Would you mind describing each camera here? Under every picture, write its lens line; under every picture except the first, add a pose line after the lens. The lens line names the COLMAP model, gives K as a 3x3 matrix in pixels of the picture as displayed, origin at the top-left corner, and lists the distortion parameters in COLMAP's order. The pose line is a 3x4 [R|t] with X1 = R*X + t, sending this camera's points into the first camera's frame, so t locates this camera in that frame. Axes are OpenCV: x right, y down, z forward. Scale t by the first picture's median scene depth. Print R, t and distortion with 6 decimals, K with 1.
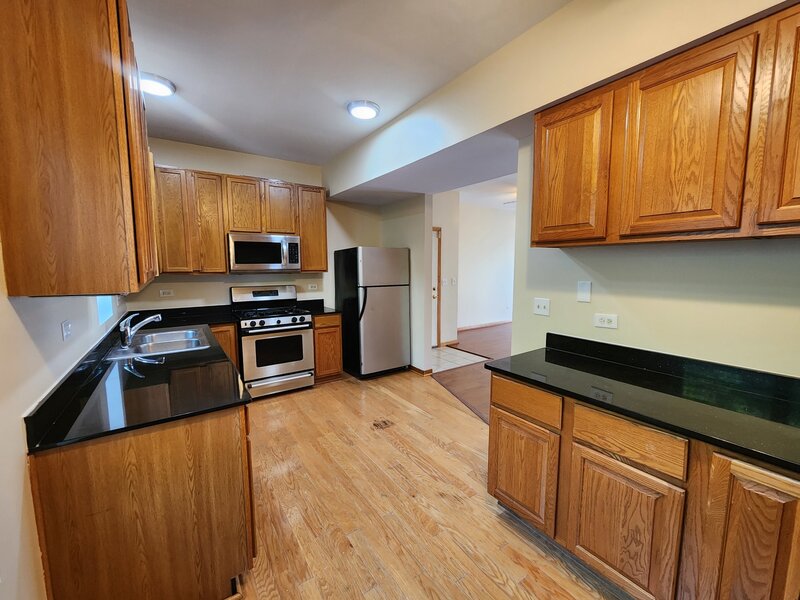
lens RADIAL K [[326.9, 0, 401.3], [0, 326.9, 300.1], [0, 0, 1]] dist [0.003001, -0.000307]
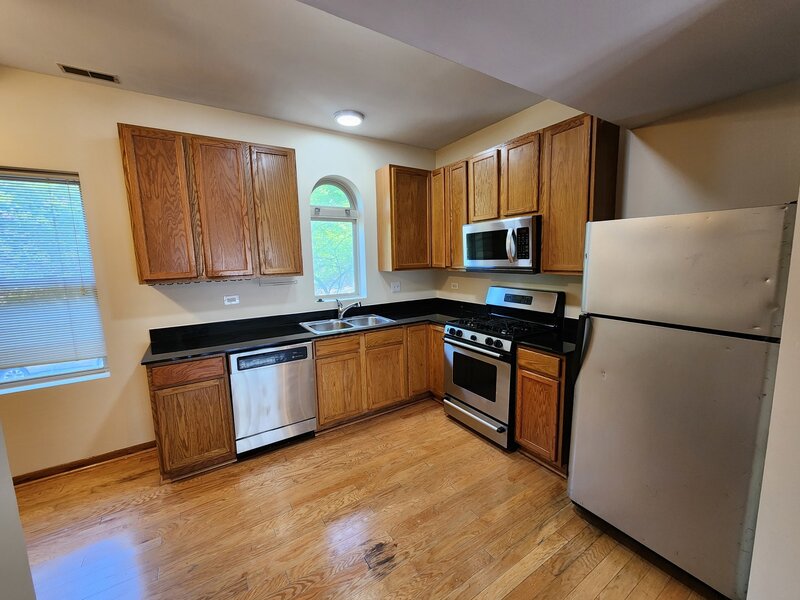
lens RADIAL K [[326.9, 0, 403.1], [0, 326.9, 298.0], [0, 0, 1]] dist [0.003001, -0.000307]
pose [[-0.027351, 0.128576, -0.991322, 0.350421], [-0.088392, 0.987498, 0.130519, -0.103744], [0.995710, 0.091195, -0.015644, 0.812244]]
